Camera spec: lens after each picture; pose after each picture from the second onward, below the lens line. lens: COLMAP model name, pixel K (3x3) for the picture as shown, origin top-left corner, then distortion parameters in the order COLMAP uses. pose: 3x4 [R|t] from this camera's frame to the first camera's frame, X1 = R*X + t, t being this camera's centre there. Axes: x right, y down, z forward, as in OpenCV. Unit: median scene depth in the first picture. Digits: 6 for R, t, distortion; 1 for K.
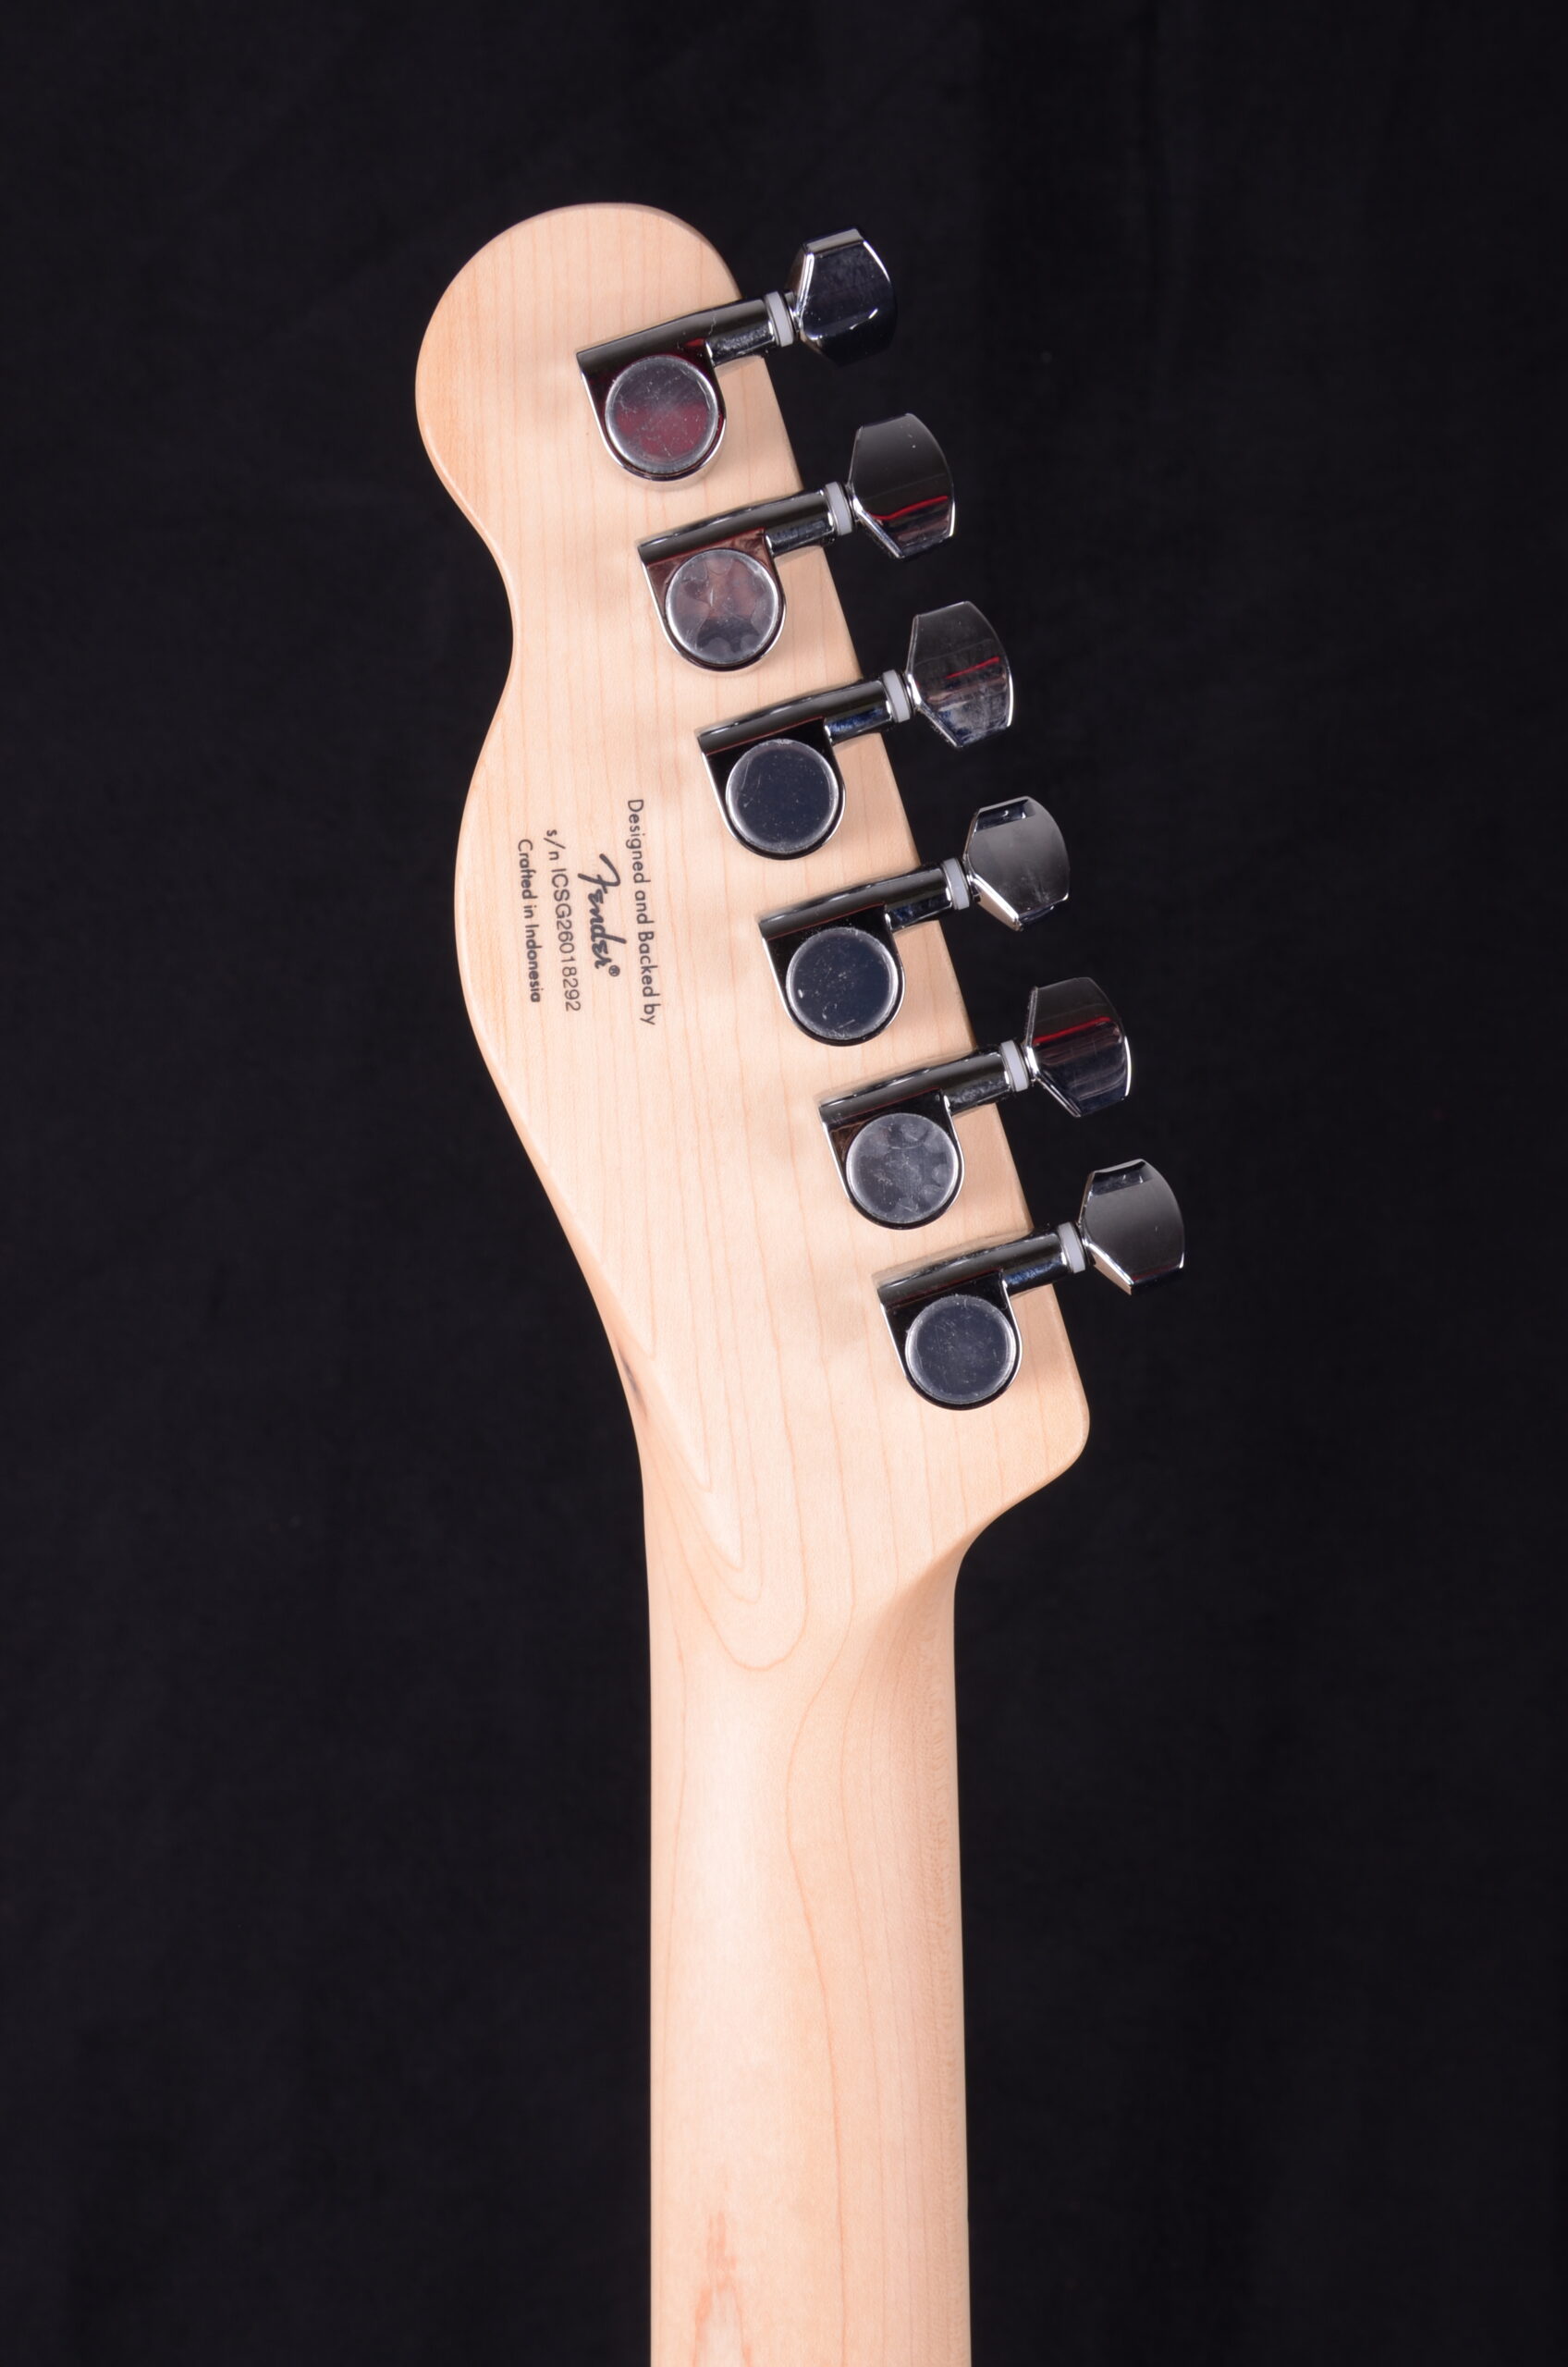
lens RADIAL K [[3196.2, 0, 787.2], [0, 3196.2, 1186.5], [0, 0, 1]] dist [0.110456, 0.000000]
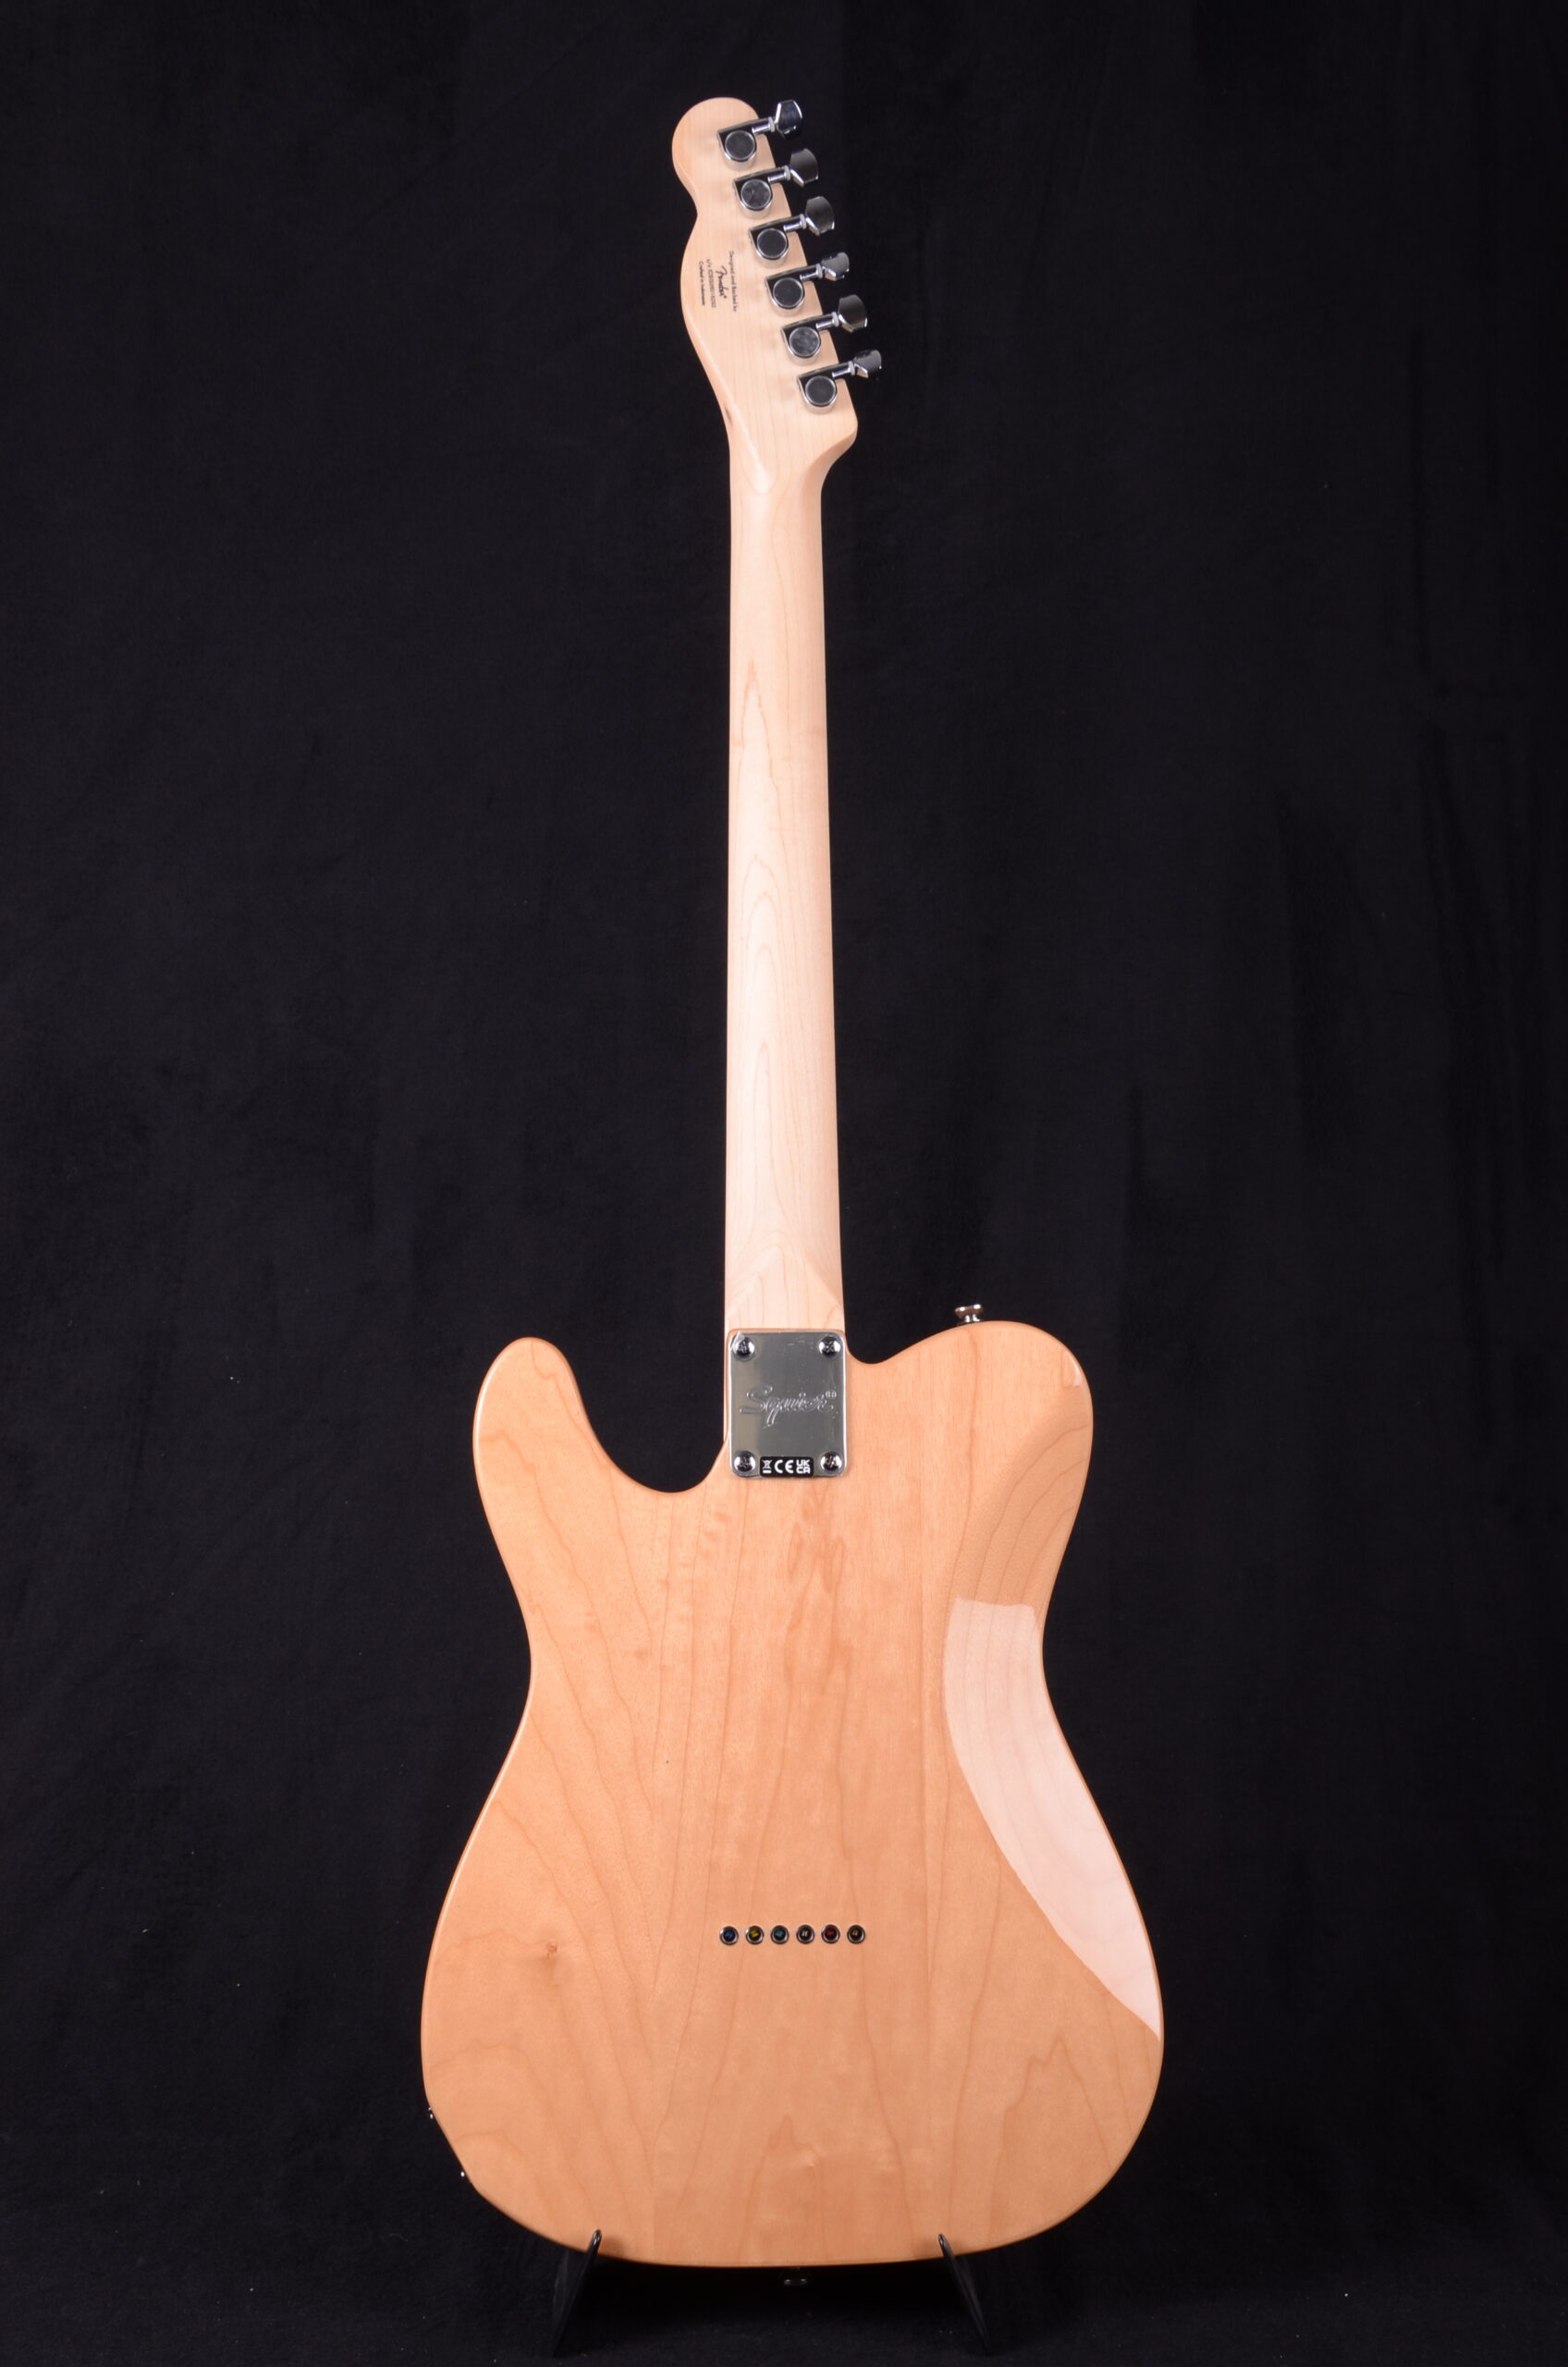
lens RADIAL K [[3196.2, 0, 821.8], [0, 3196.2, 1237.2], [0, 0, 1]] dist [0.110456, 0.000000]
pose [[0.999509, 0.004625, 0.031000, -0.053081], [0.001431, 0.981286, -0.192551, 1.691286], [-0.031310, 0.192500, 0.980797, -2.398157]]
